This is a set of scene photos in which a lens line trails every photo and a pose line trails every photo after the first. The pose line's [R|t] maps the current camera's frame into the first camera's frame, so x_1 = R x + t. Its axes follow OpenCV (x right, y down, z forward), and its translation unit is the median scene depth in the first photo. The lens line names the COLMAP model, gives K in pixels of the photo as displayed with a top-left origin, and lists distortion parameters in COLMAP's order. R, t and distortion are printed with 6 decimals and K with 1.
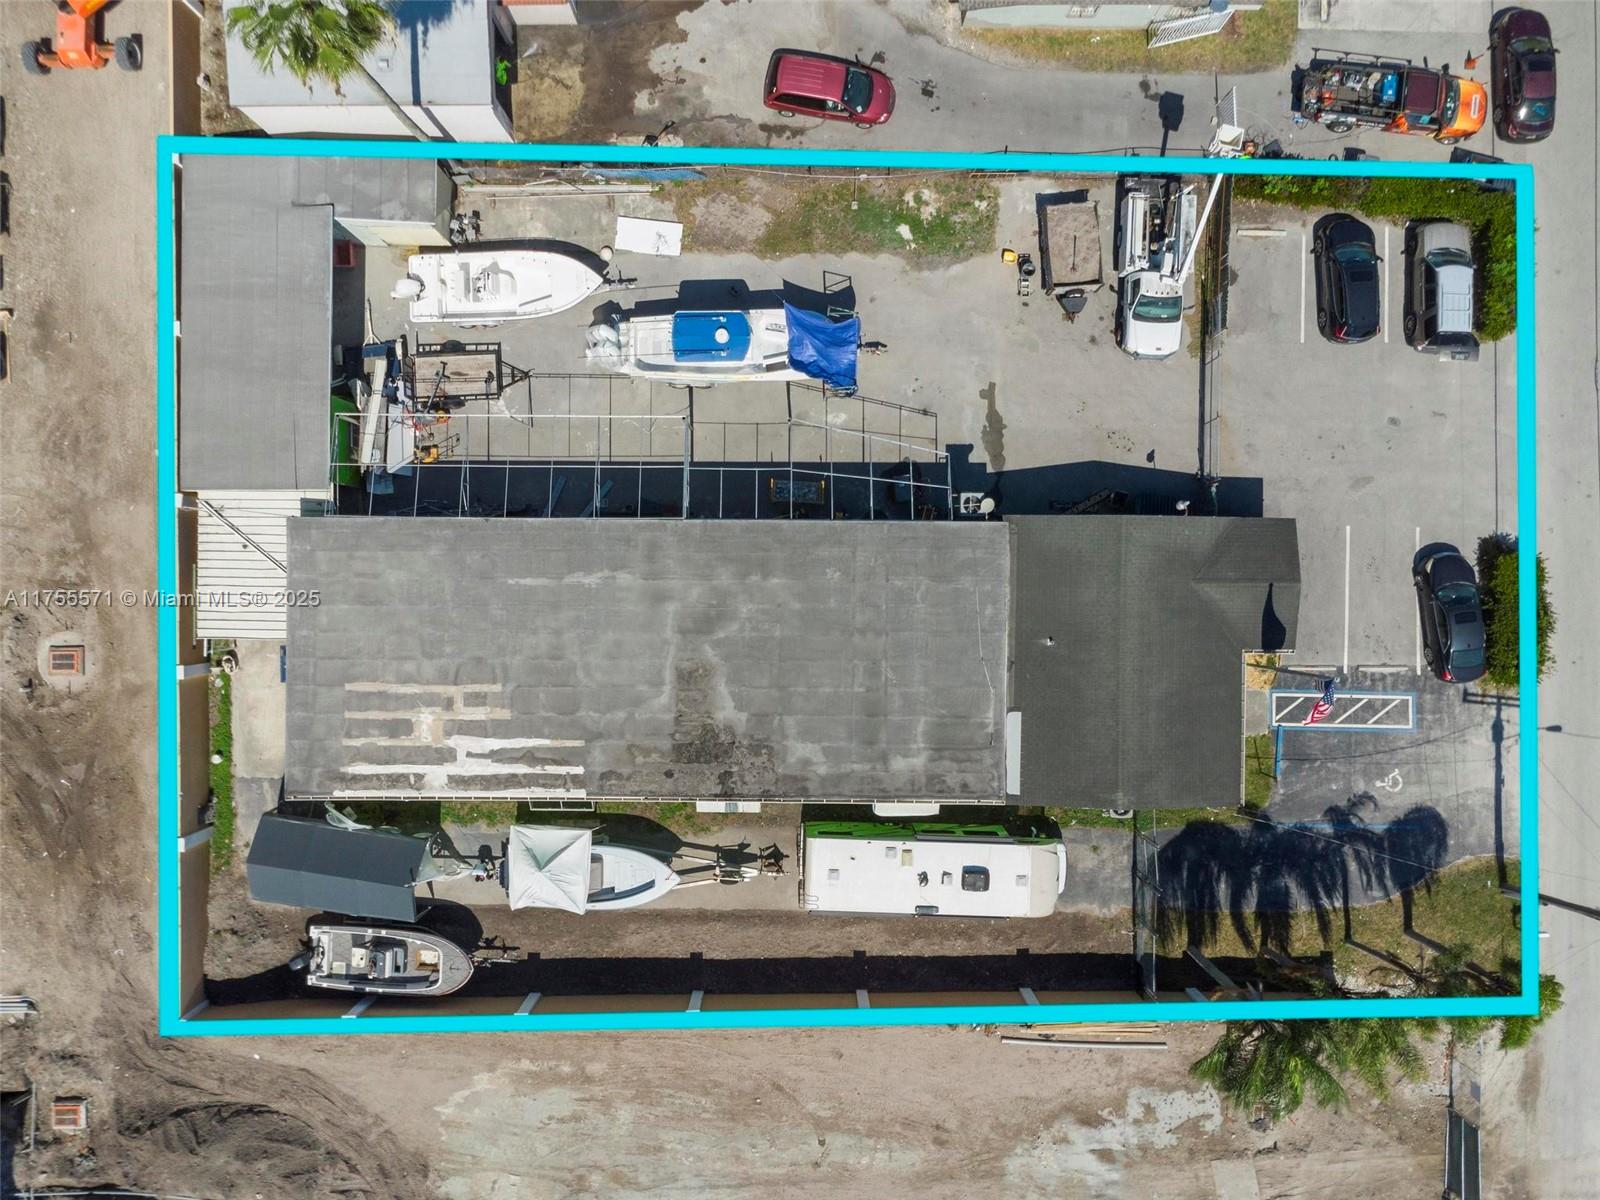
lens RADIAL K [[1191.2, 0, 789.3], [0, 1191.2, 592.6], [0, 0, 1]] dist [0.002033, -0.000029]
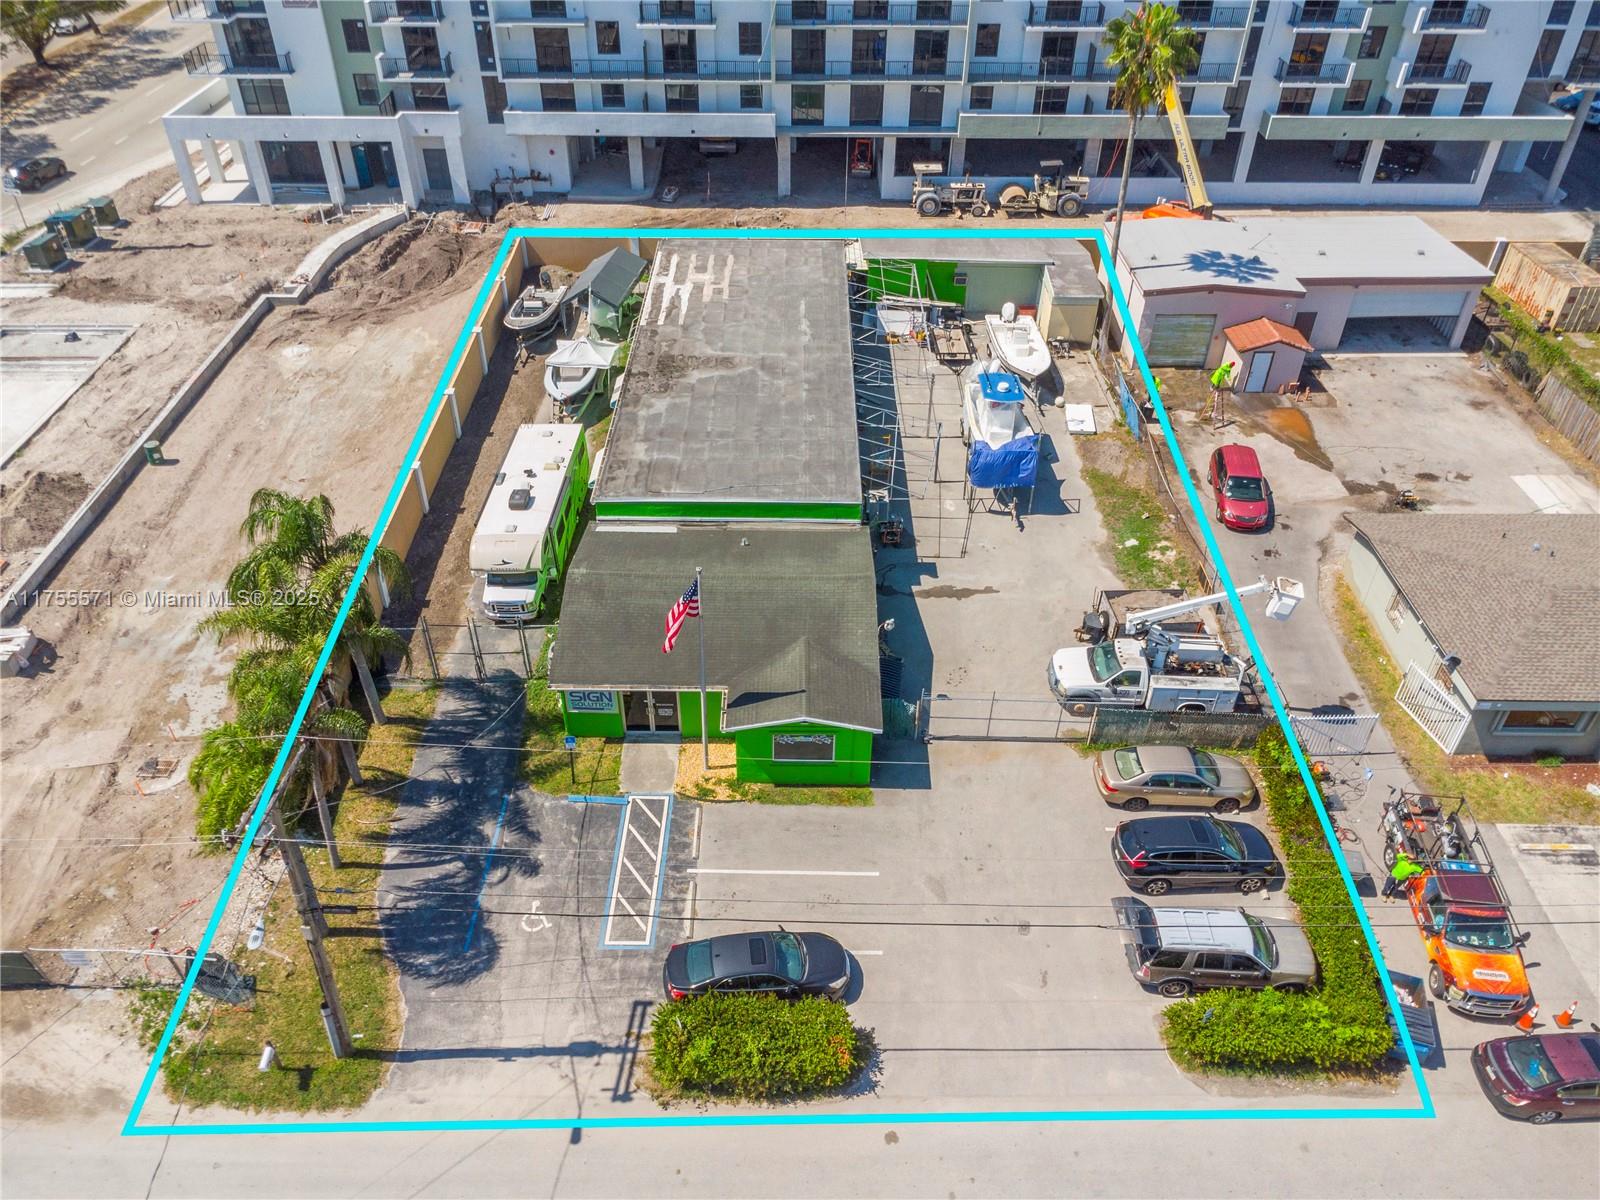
lens RADIAL K [[1191.2, 0, 789.3], [0, 1191.2, 592.6], [0, 0, 1]] dist [0.002033, -0.000029]
pose [[-0.002806, 0.604808, -0.796367, 0.974310], [-0.999951, -0.009259, -0.003509, 0.006255], [-0.009495, 0.796318, 0.604804, 0.394811]]
